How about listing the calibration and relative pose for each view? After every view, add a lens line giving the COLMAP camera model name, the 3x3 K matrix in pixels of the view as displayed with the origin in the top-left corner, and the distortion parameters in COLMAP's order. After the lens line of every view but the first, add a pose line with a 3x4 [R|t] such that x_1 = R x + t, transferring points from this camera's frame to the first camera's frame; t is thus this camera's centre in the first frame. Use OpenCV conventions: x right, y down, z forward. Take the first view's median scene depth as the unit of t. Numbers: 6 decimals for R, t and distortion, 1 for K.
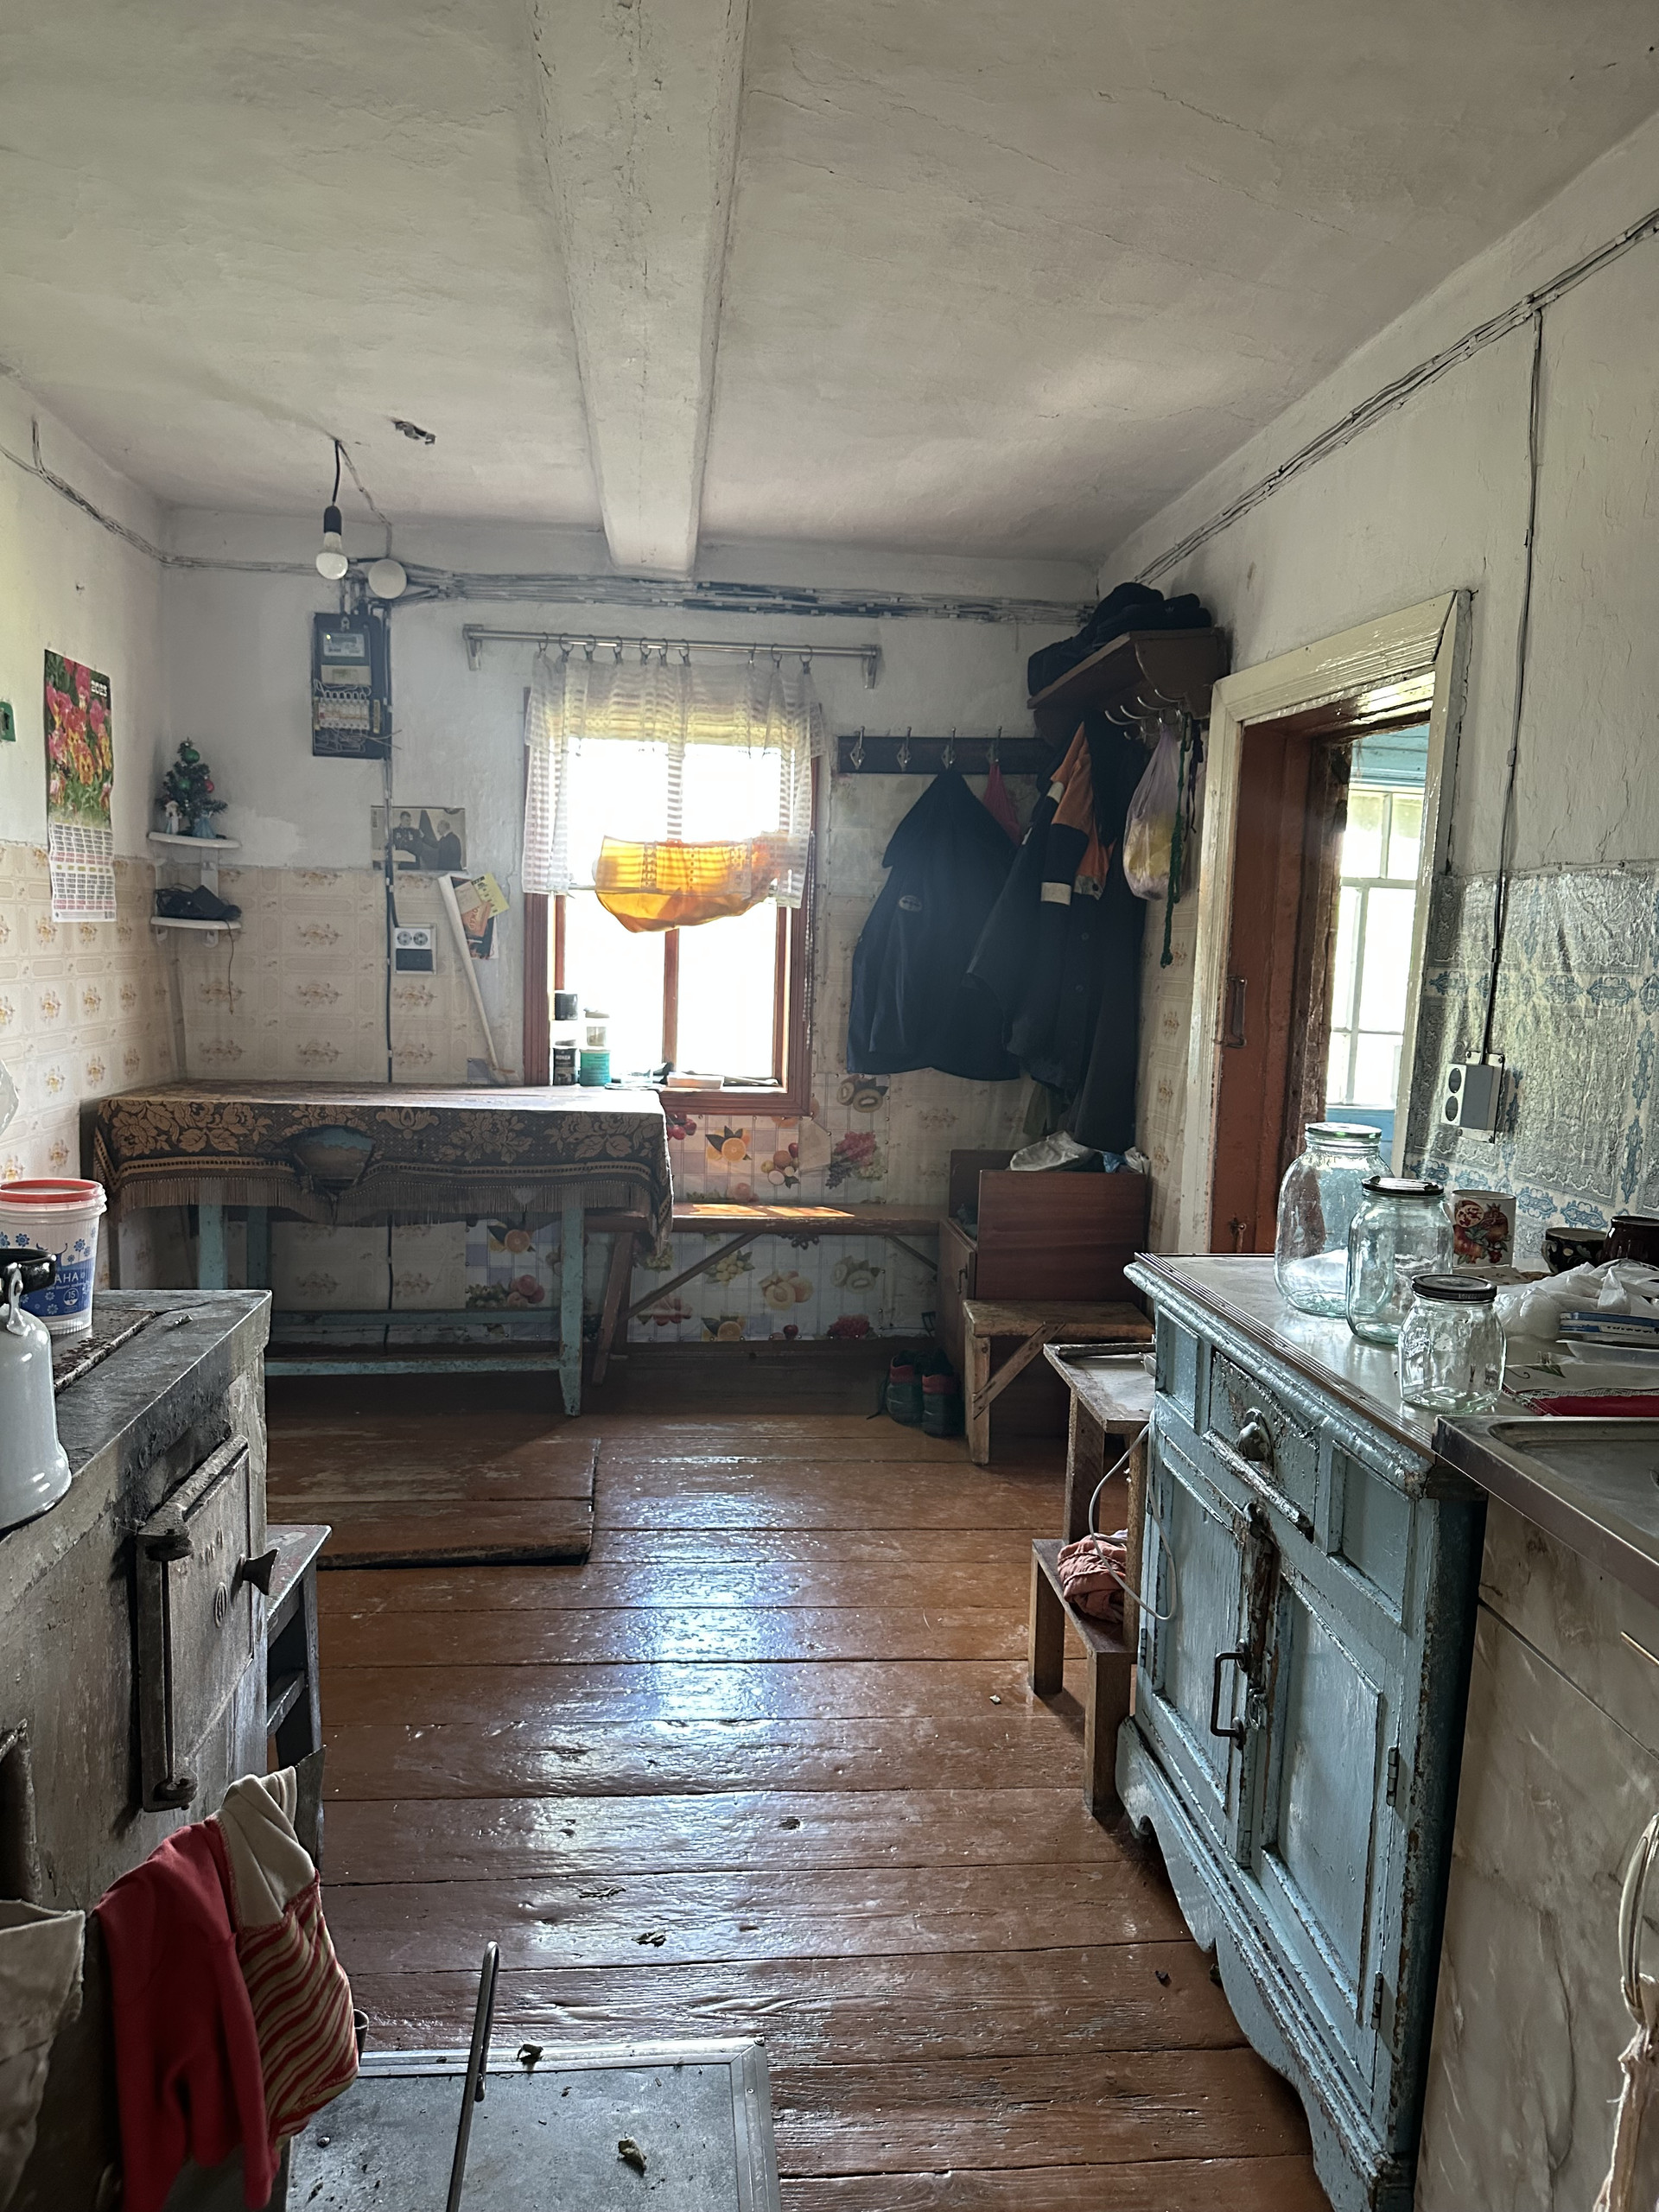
lens RADIAL K [[1511.6, 0, 829.3], [0, 1511.6, 1115.8], [0, 0, 1]] dist [0.038878, -0.001999]
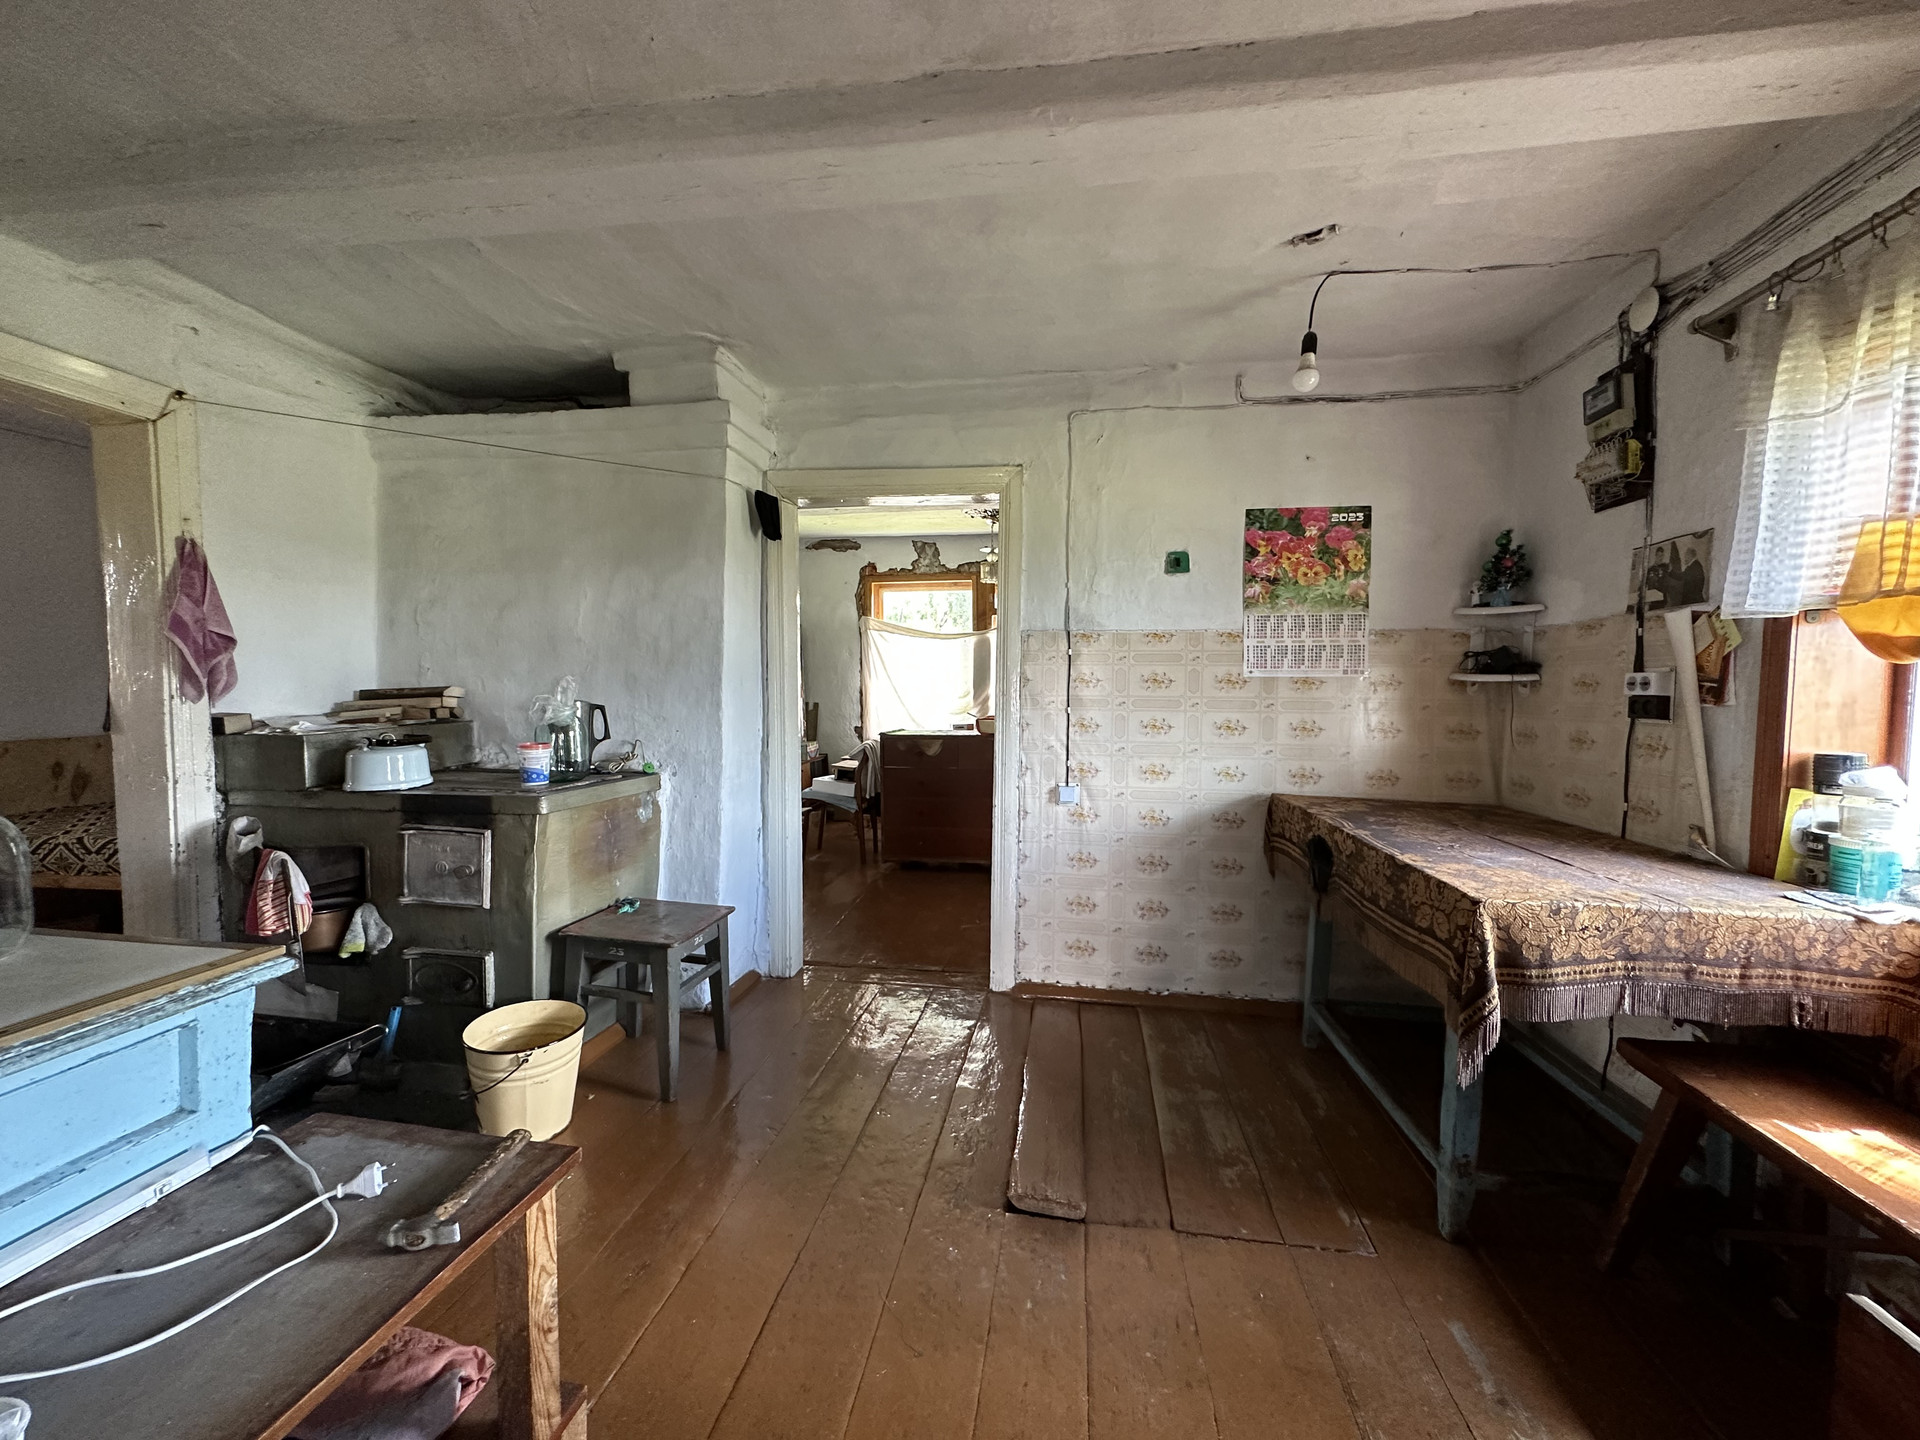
lens RADIAL K [[767.5, 0, 960.2], [0, 767.5, 719.4], [0, 0, 1]] dist [-0.001795, 0.000259]
pose [[-0.240826, 0.009110, -0.970526, 0.271919], [-0.133978, 0.990071, 0.042539, -0.060229], [0.961277, 0.140273, -0.237214, 0.716706]]
